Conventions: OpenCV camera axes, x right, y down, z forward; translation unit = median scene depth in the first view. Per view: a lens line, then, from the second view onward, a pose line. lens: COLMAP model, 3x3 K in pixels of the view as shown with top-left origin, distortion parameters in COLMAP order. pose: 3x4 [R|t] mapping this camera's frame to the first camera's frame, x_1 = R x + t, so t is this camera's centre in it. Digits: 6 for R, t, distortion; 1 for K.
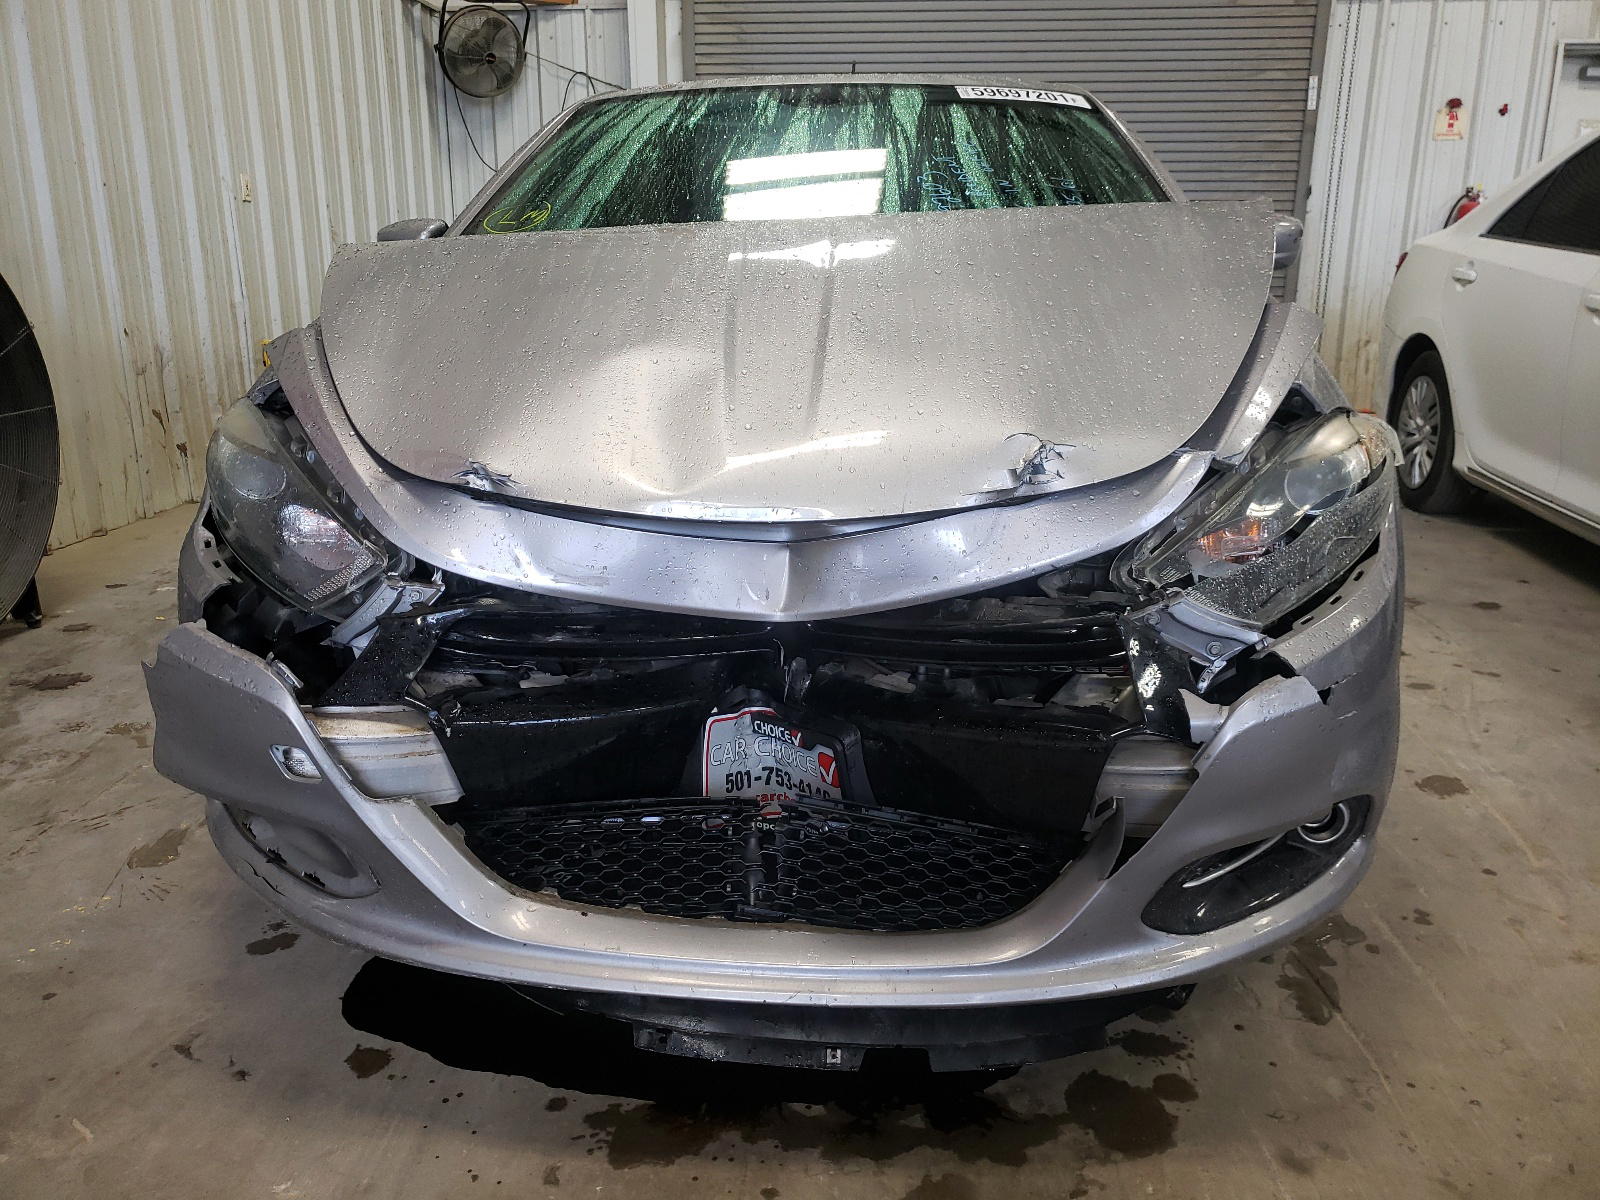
lens RADIAL K [[1217.0, 0, 800.0], [0, 1217.0, 600.0], [0, 0, 1]] dist [0.006618, 0.000392]
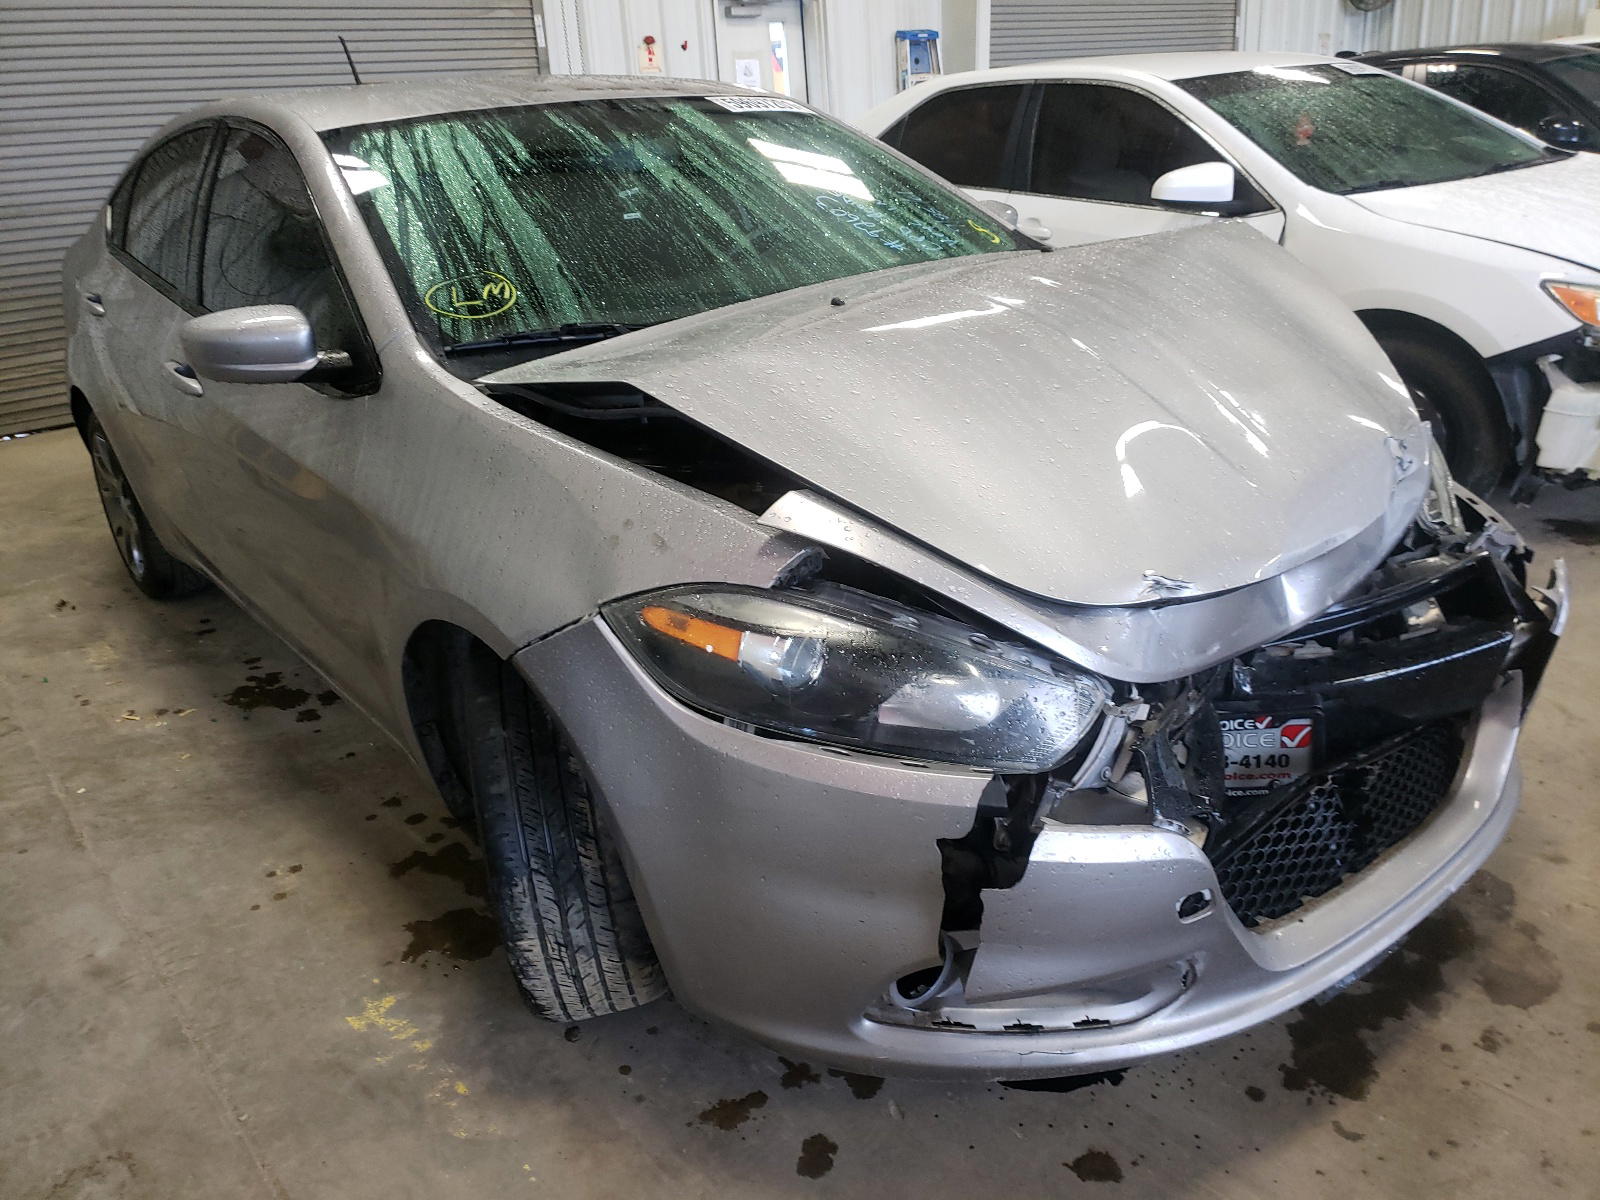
lens RADIAL K [[1217.0, 0, 800.0], [0, 1217.0, 600.0], [0, 0, 1]] dist [0.006618, 0.000392]
pose [[0.734051, -0.293337, 0.612472, -0.198942], [0.250405, 0.955260, 0.157400, -0.058238], [-0.631242, 0.037827, 0.774663, 0.067687]]
